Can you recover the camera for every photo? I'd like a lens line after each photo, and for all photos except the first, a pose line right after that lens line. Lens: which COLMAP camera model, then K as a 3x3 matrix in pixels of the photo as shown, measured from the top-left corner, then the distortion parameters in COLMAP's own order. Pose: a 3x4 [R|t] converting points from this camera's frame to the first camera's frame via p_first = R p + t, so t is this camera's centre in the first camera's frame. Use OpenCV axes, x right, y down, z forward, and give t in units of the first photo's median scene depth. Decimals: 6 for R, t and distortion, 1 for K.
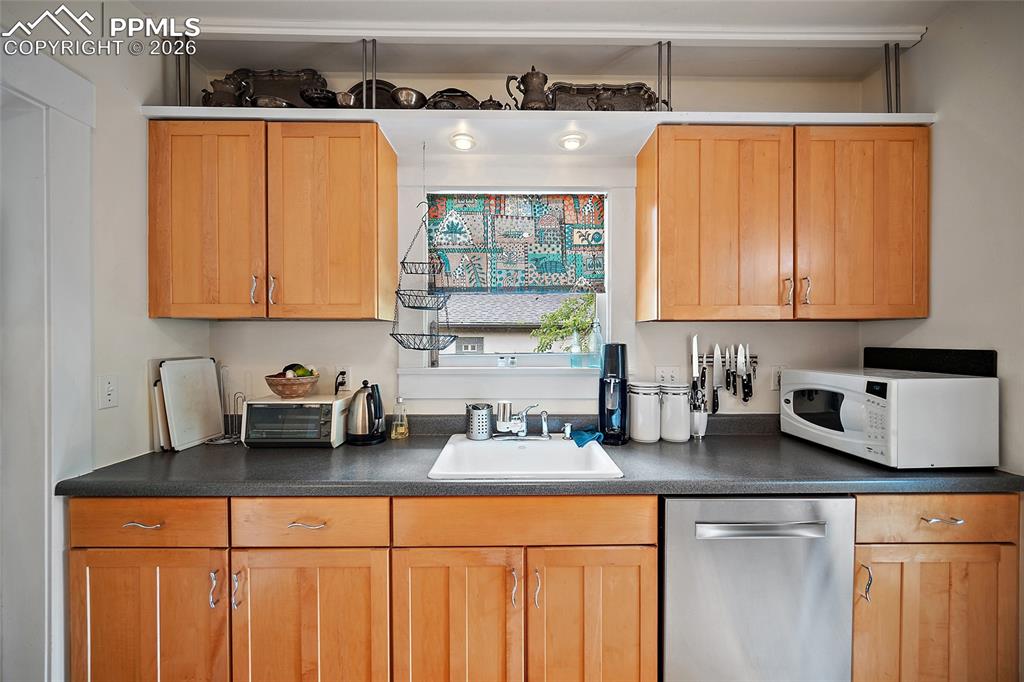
lens RADIAL K [[415.3, 0, 529.4], [0, 415.3, 345.1], [0, 0, 1]] dist [-0.000134, -0.001260]
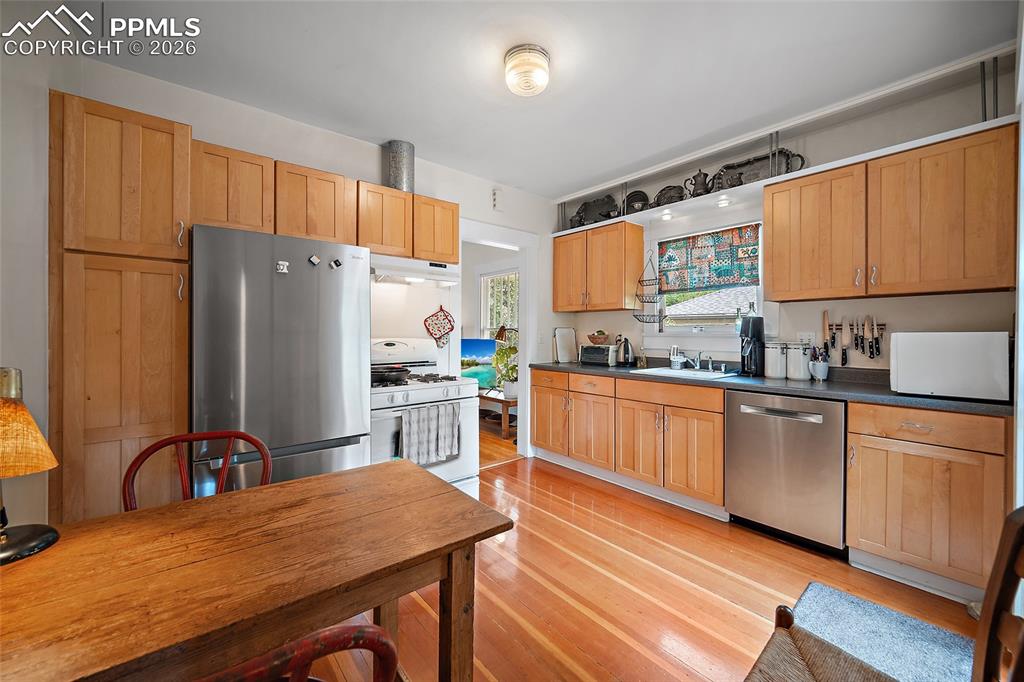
lens RADIAL K [[415.3, 0, 511.4], [0, 415.3, 336.3], [0, 0, 1]] dist [-0.000134, -0.001260]
pose [[0.619907, 0.006631, -0.784647, 0.842499], [-0.011557, 0.999933, -0.000680, 0.079097], [0.784590, 0.009490, 0.619942, -0.718091]]
